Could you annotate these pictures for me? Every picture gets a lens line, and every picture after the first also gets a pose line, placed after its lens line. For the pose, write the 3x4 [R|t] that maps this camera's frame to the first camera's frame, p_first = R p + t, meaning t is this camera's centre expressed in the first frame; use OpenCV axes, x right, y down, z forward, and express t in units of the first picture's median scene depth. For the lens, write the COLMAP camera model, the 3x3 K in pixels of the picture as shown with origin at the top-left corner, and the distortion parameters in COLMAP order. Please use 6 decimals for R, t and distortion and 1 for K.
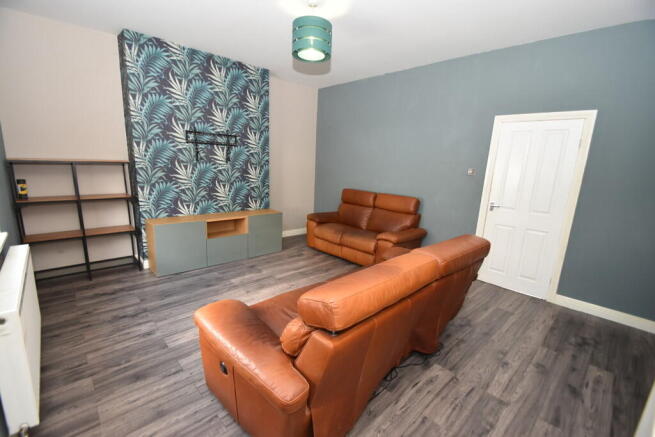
lens RADIAL K [[287.4, 0, 327.2], [0, 287.4, 219.7], [0, 0, 1]] dist [0.002776, -0.006900]
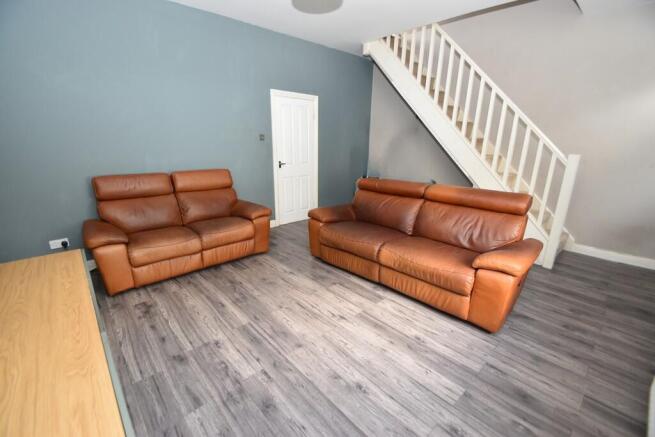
lens RADIAL K [[287.4, 0, 326.8], [0, 287.4, 218.6], [0, 0, 1]] dist [0.002776, -0.006900]
pose [[0.030966, -0.309821, 0.950290, -0.698340], [0.188304, 0.935530, 0.298873, -0.165342], [-0.981622, 0.169689, 0.087310, 0.745056]]
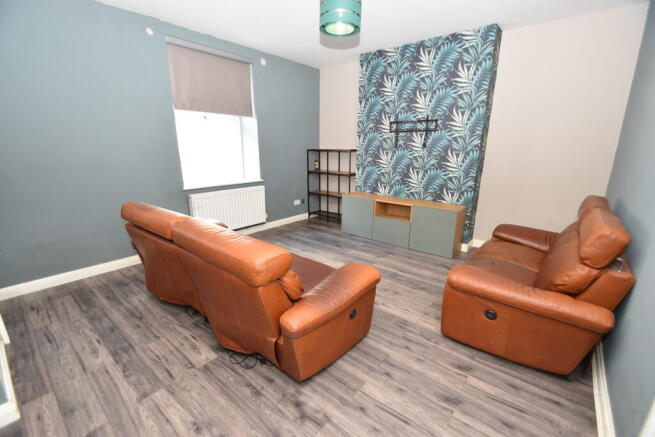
lens RADIAL K [[287.4, 0, 328.1], [0, 287.4, 222.6], [0, 0, 1]] dist [0.002776, -0.006900]
pose [[0.122234, 0.216989, -0.968491, 0.735696], [-0.191533, 0.962623, 0.191501, -0.098702], [0.973845, 0.162090, 0.159226, 0.675764]]
